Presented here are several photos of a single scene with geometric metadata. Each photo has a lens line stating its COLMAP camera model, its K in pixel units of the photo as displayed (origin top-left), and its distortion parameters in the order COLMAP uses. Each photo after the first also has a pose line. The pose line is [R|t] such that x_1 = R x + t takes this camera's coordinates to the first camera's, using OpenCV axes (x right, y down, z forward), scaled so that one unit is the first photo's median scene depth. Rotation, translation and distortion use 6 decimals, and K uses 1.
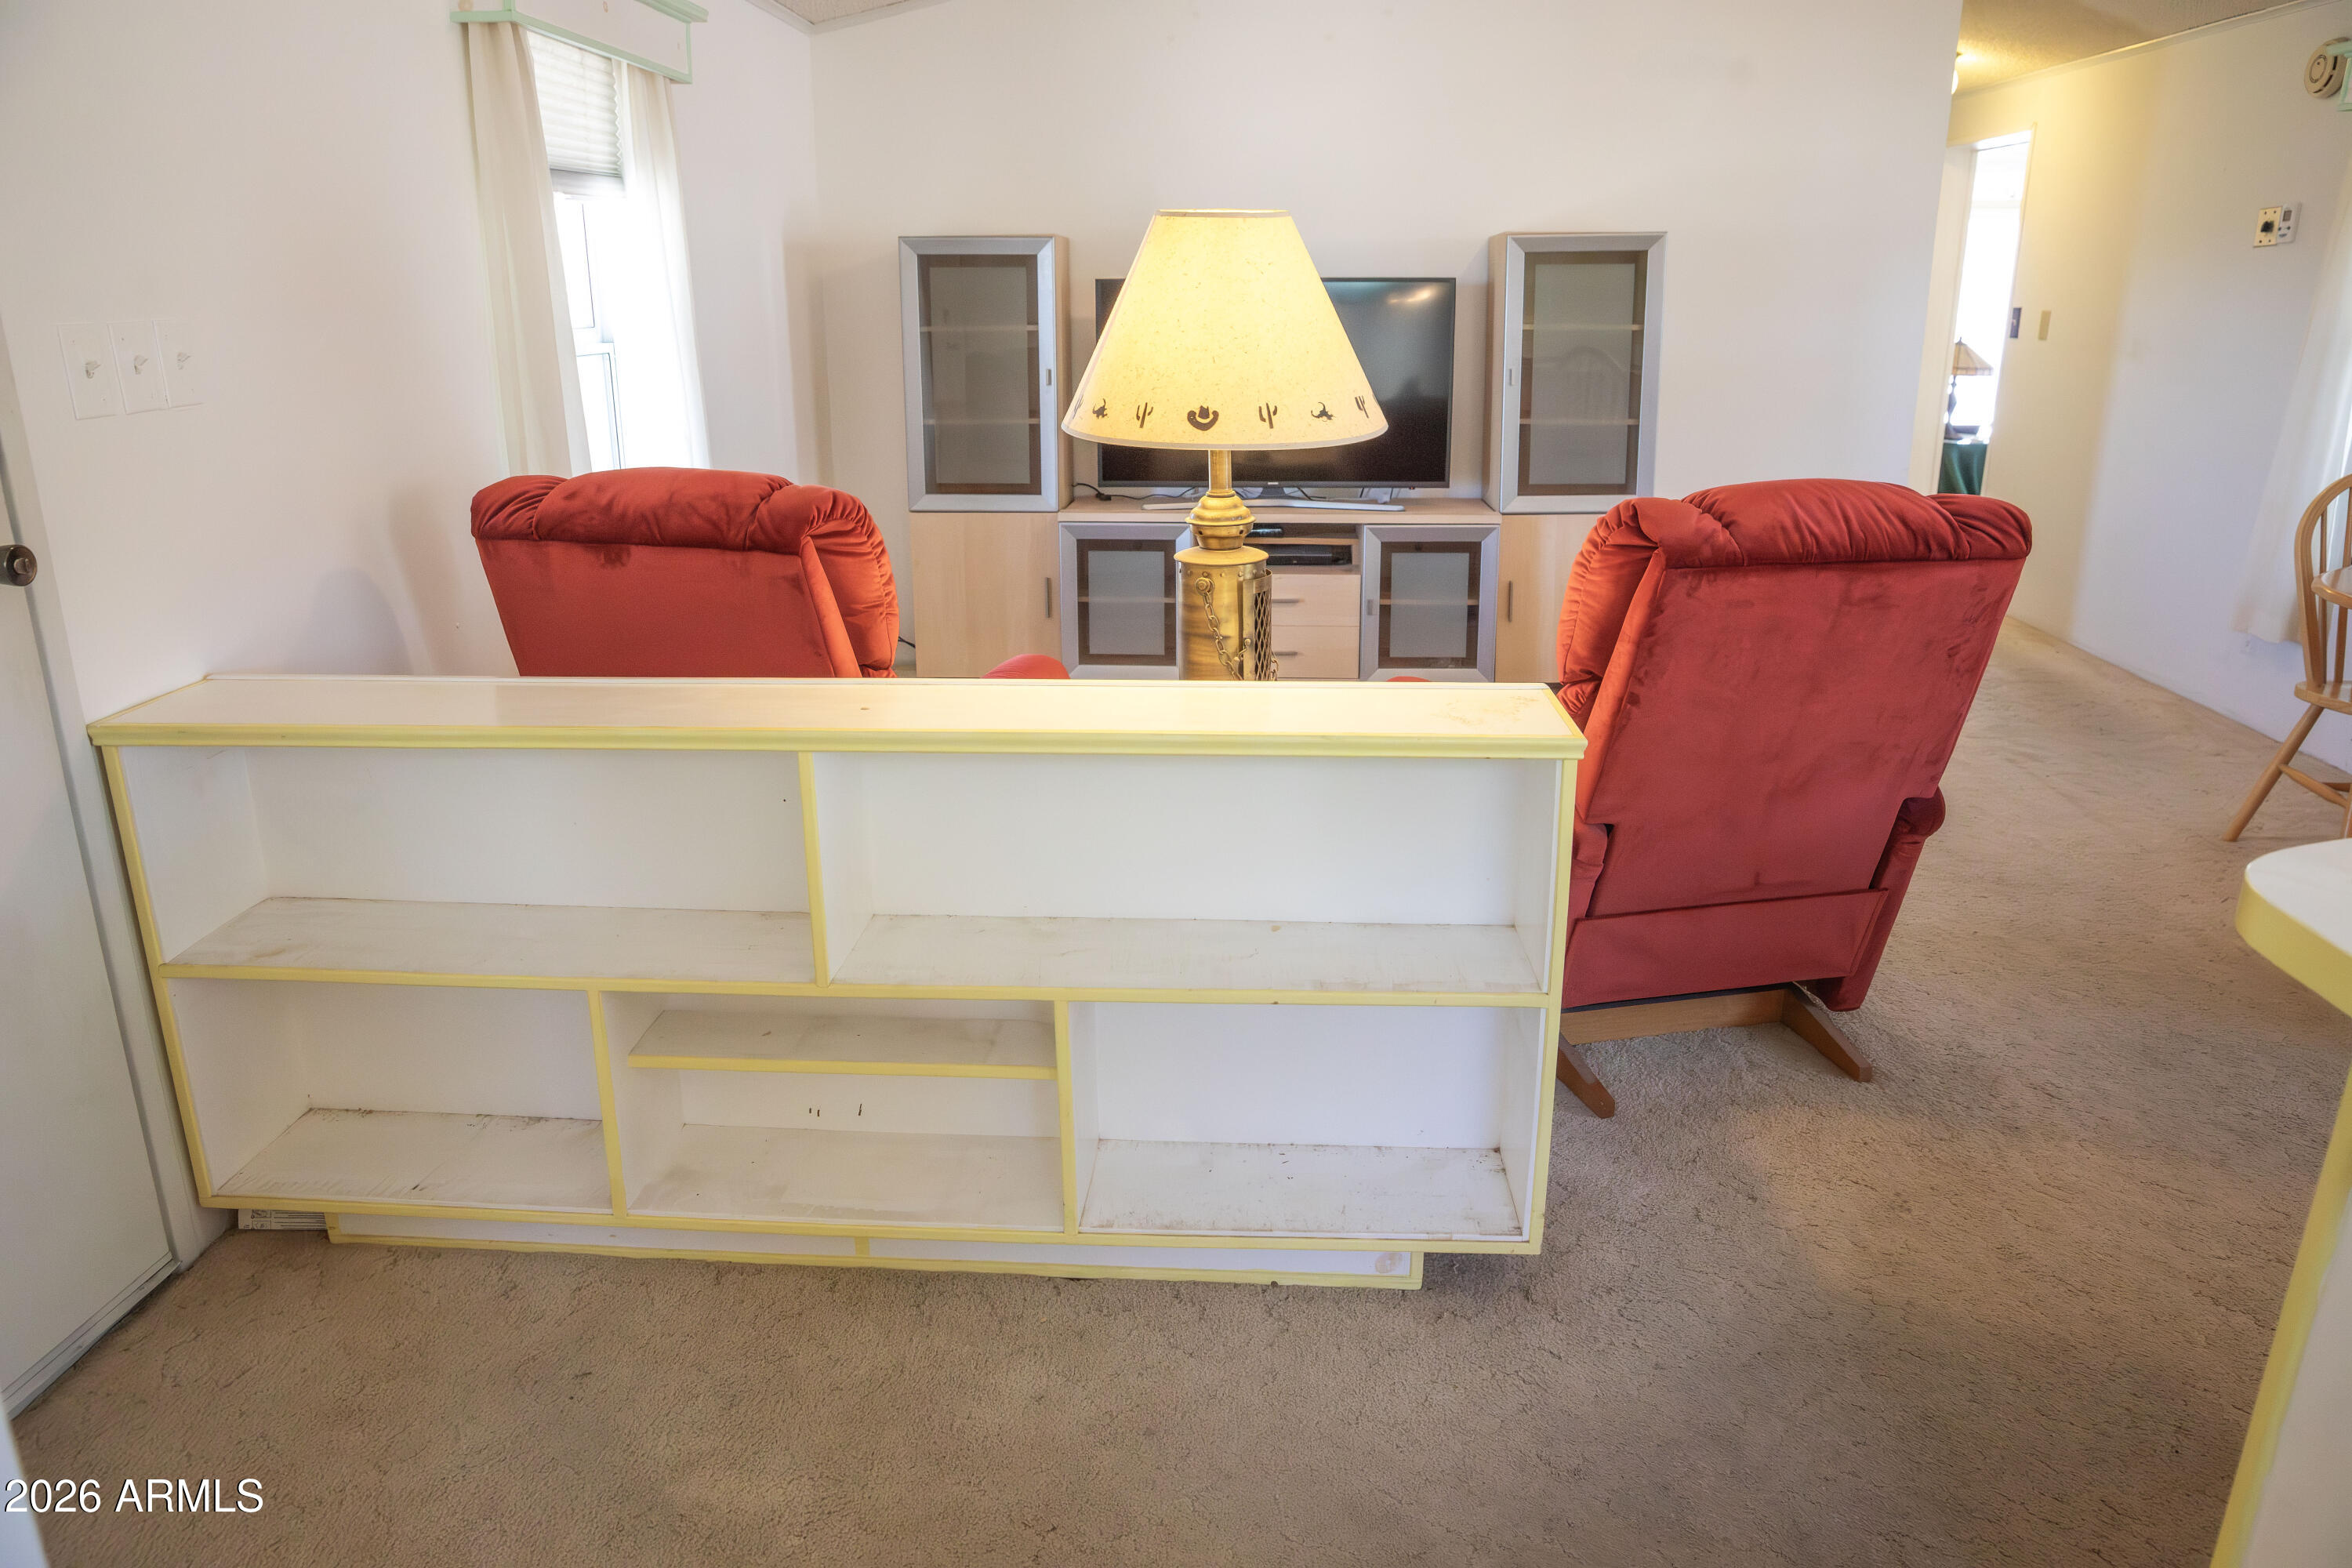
lens RADIAL K [[1608.9, 0, 1176.0], [0, 1608.9, 784.0], [0, 0, 1]] dist [-0.116637, 0.096314]
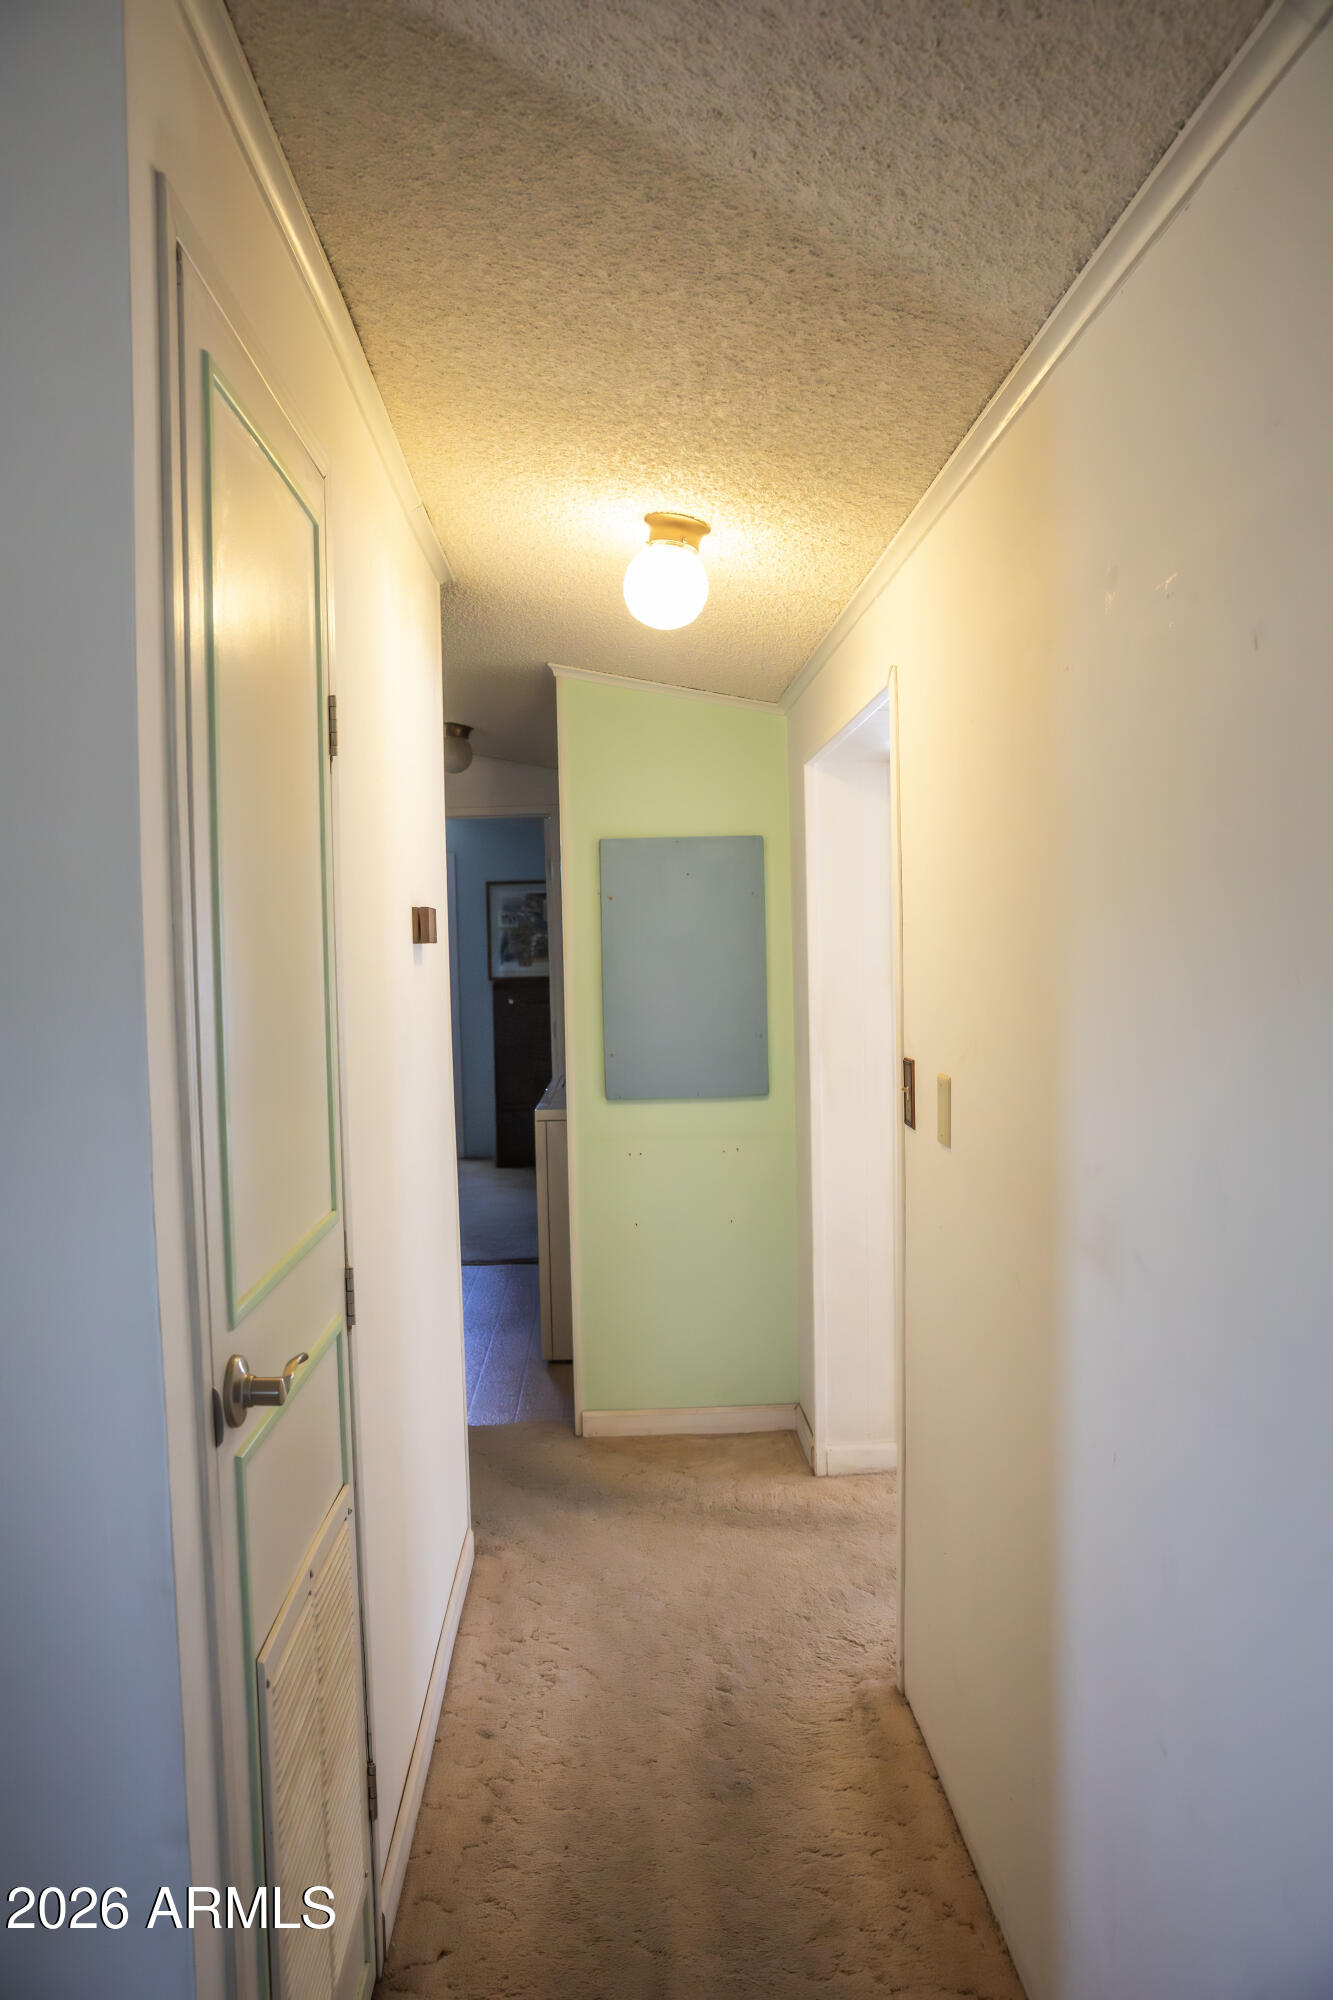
lens RADIAL K [[1368.1, 0, 666.5], [0, 1368.1, 1000.0], [0, 0, 1]] dist [-0.116637, 0.096314]
pose [[0.996074, -0.016724, 0.086931, 0.964725], [0.039338, 0.963332, -0.265411, -0.489689], [-0.079304, 0.267789, 0.960208, 1.392383]]
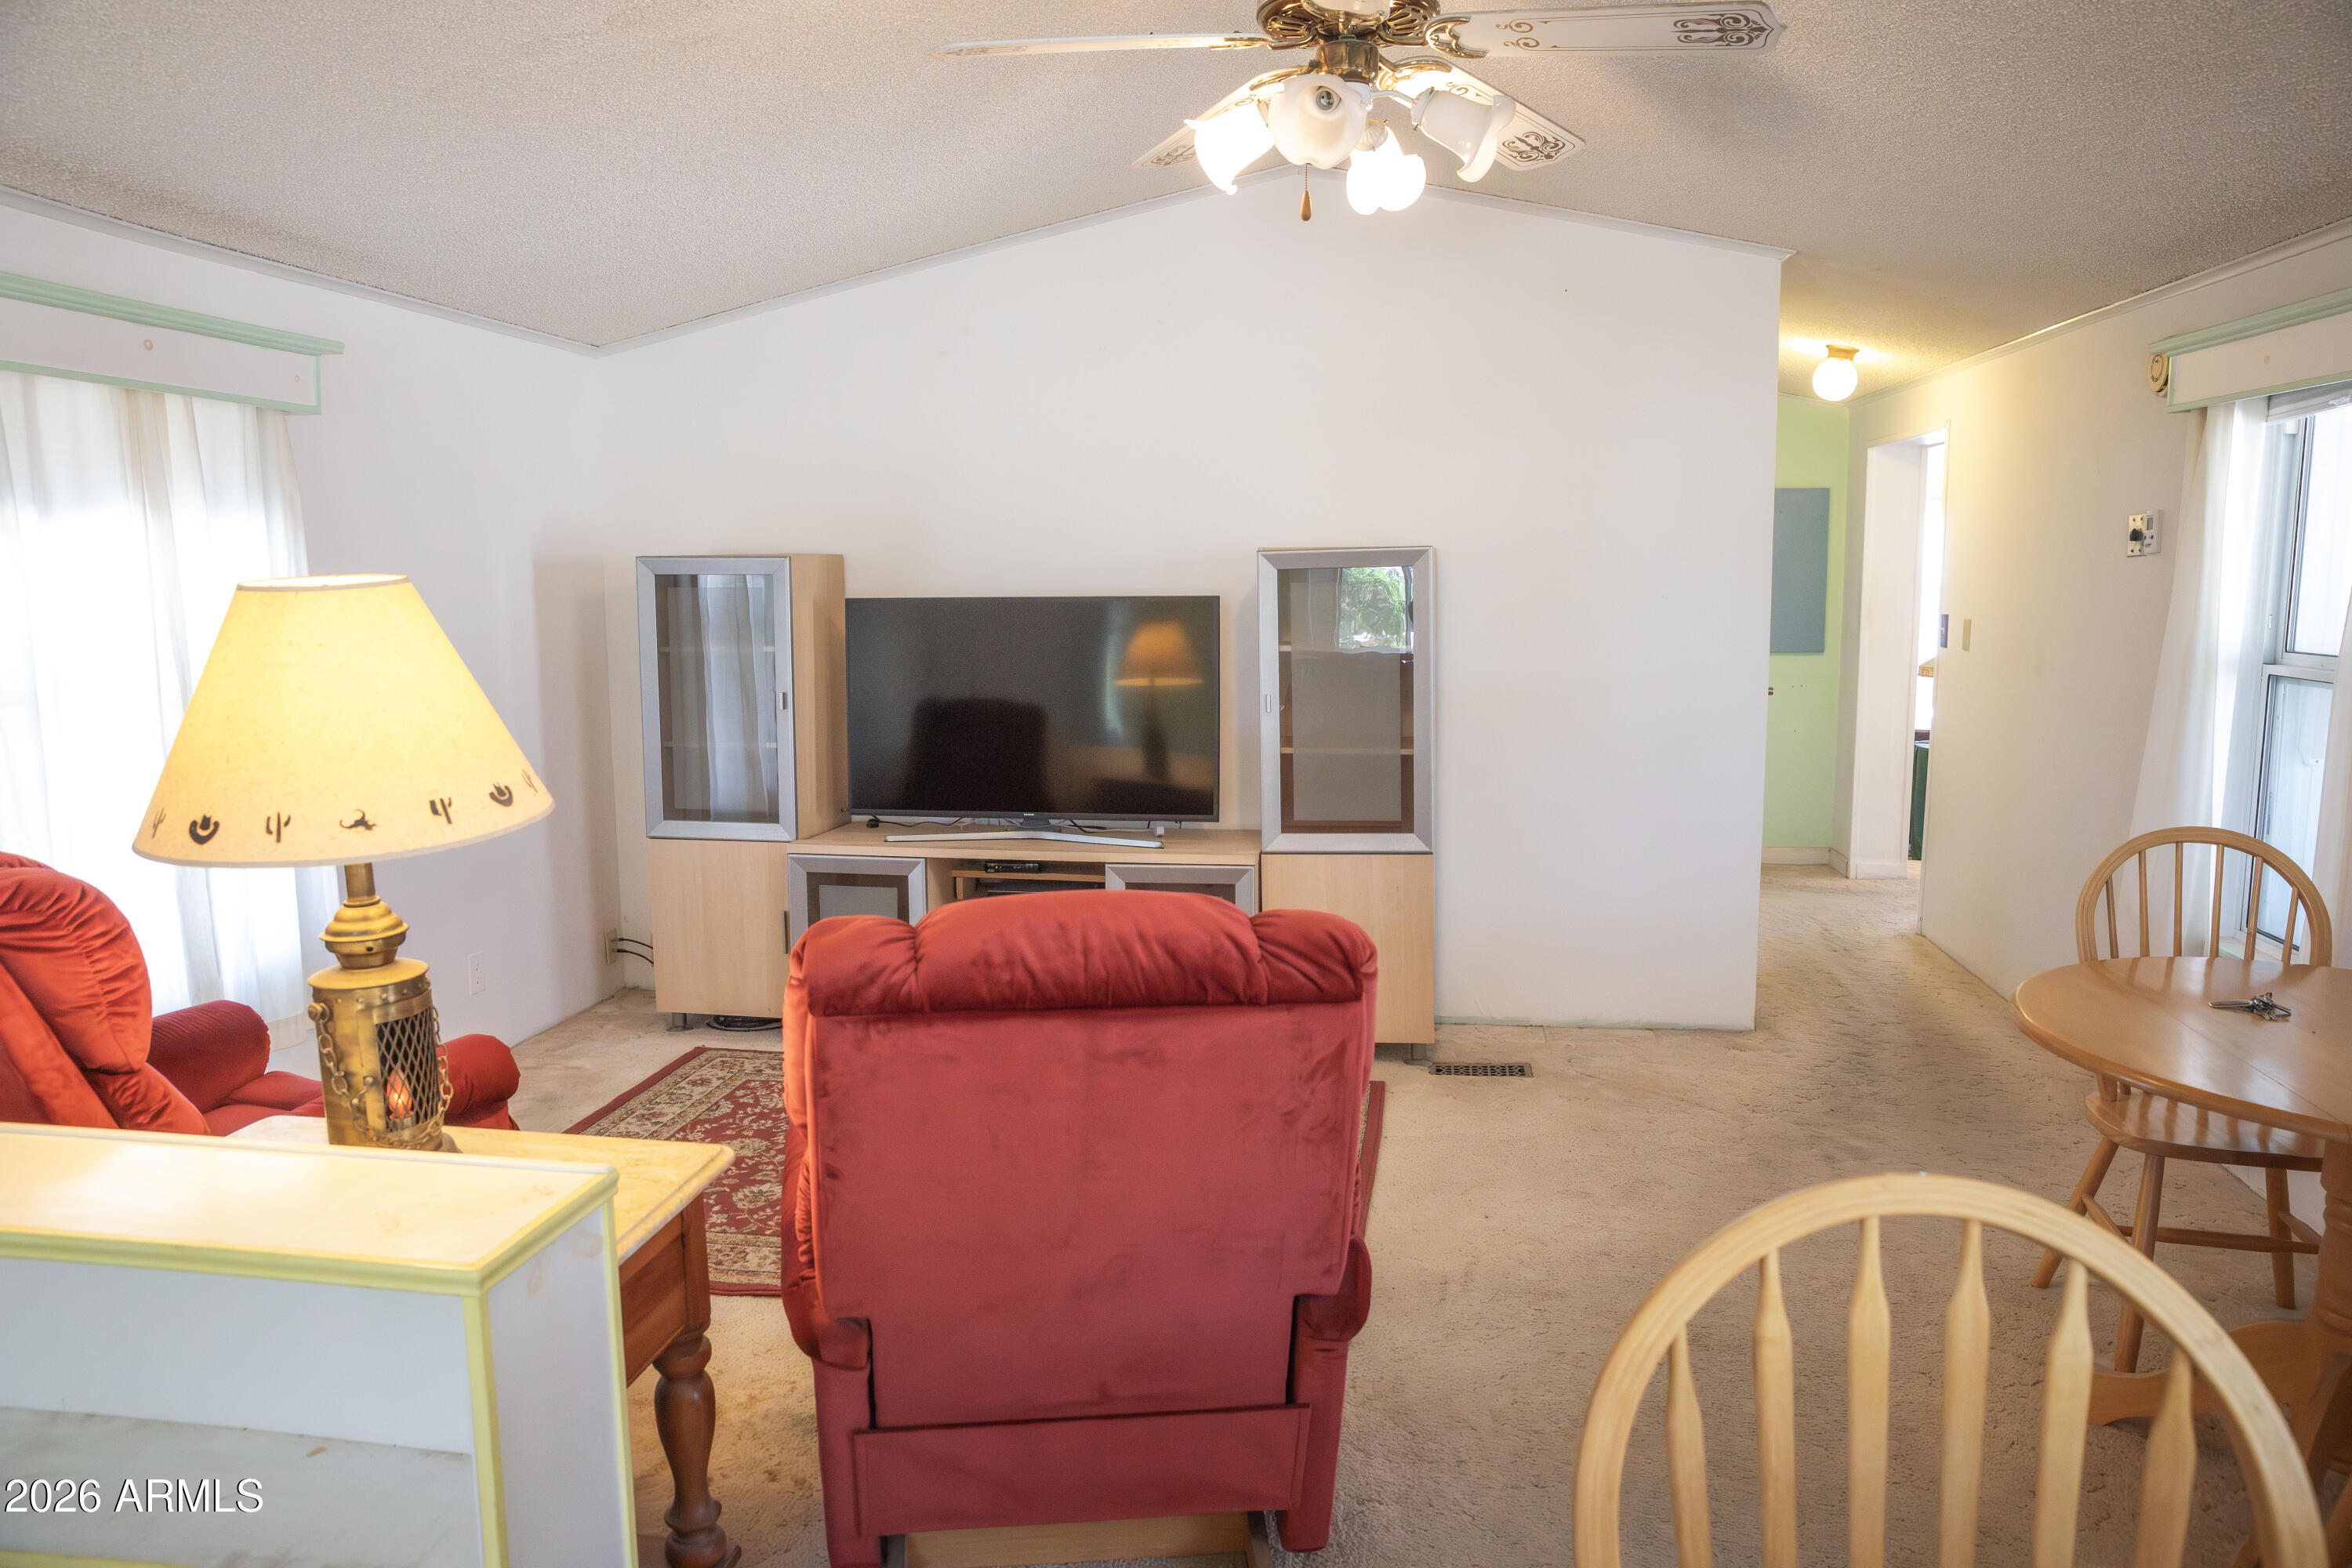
lens RADIAL K [[1608.9, 0, 1176.0], [0, 1608.9, 784.0], [0, 0, 1]] dist [-0.116637, 0.096314]
pose [[0.993776, 0.013399, -0.110585, 0.440591], [-0.031936, 0.985336, -0.167610, -0.094107], [0.106718, 0.170099, 0.979631, 0.177541]]
